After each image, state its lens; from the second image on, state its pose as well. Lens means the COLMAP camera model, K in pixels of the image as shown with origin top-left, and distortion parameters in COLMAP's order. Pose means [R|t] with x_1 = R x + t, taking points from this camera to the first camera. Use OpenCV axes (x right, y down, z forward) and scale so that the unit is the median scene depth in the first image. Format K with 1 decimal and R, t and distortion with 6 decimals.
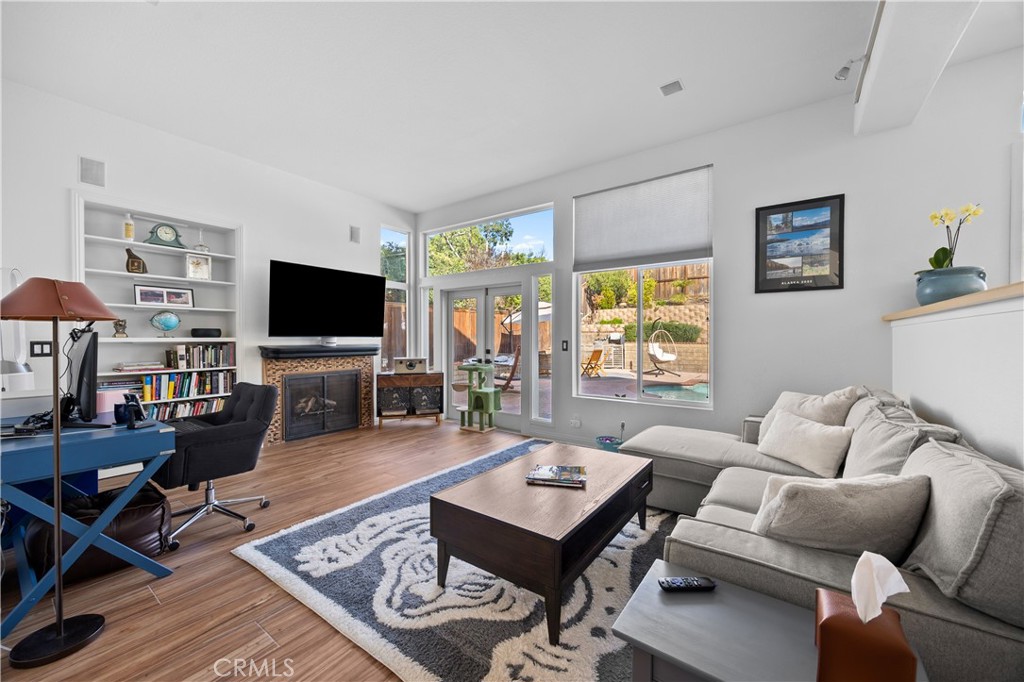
lens RADIAL K [[388.7, 0, 514.0], [0, 388.7, 338.3], [0, 0, 1]] dist [-0.002075, -0.000314]
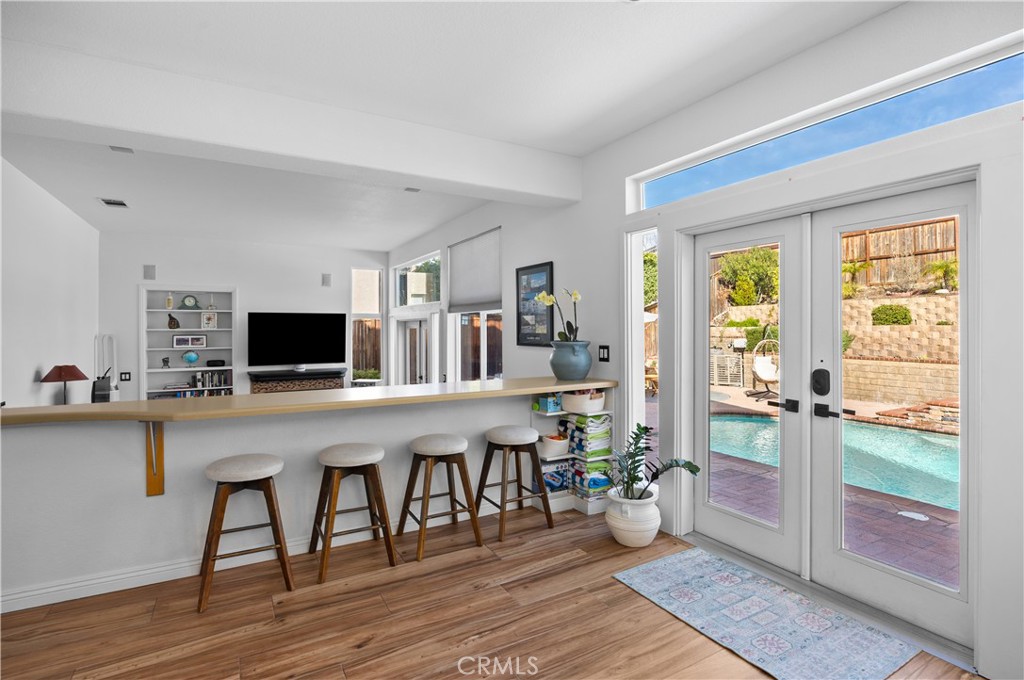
lens RADIAL K [[492.2, 0, 509.9], [0, 492.2, 323.5], [0, 0, 1]] dist [-0.012997, 0.000074]
pose [[0.910450, -0.009839, -0.413501, 1.067713], [0.004876, 0.999903, -0.013056, -0.144182], [0.413590, 0.009871, 0.910410, -0.257744]]
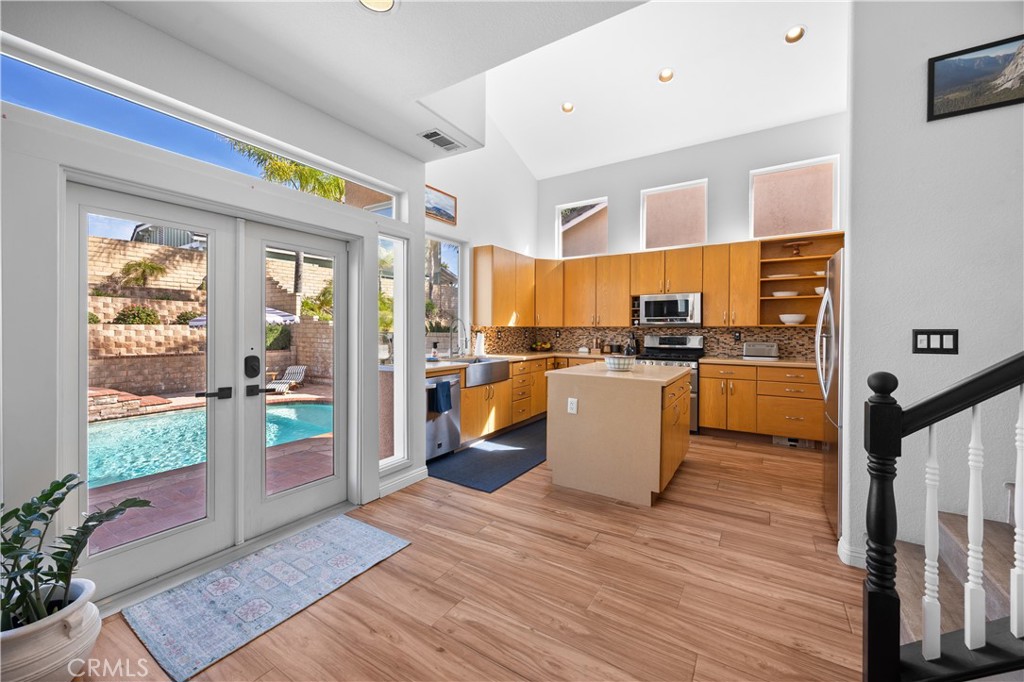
lens RADIAL K [[394.6, 0, 510.3], [0, 394.6, 337.2], [0, 0, 1]] dist [0.000325, -0.000035]
pose [[-0.061496, -0.018986, 0.997927, 0.523566], [-0.003848, 0.999816, 0.018784, -0.131874], [-0.998100, -0.002685, -0.061558, 0.149047]]
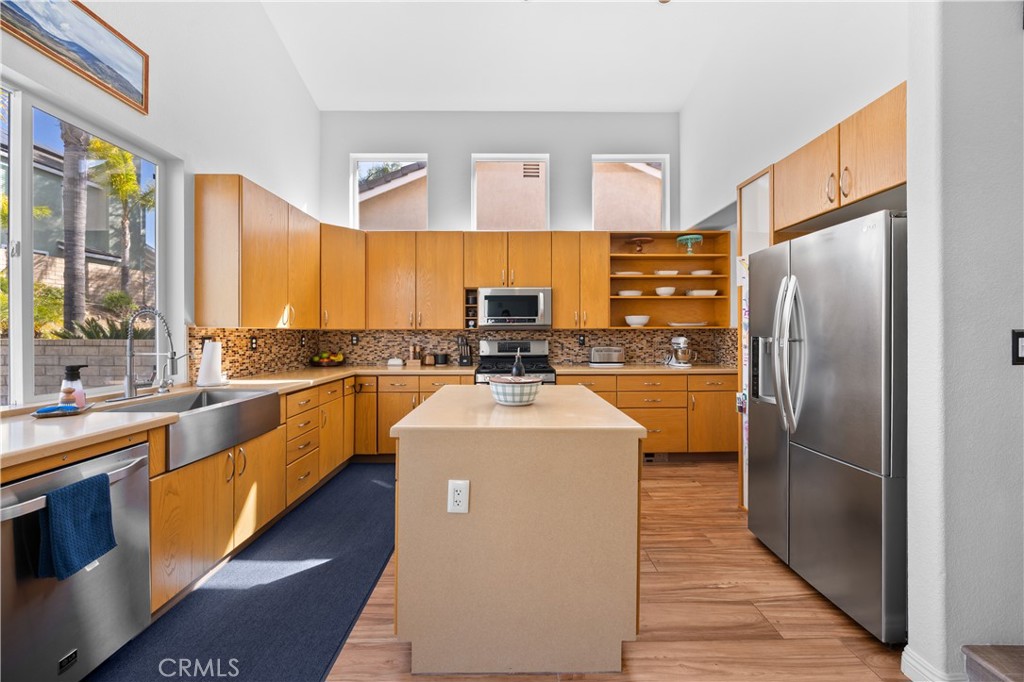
lens RADIAL K [[389.7, 0, 512.8], [0, 389.7, 335.1], [0, 0, 1]] dist [-0.007237, 0.000036]
pose [[-0.596801, -0.000792, 0.802389, 1.010364], [0.001574, 0.999996, 0.002158, -0.131106], [-0.802388, 0.002551, -0.596798, 0.151202]]
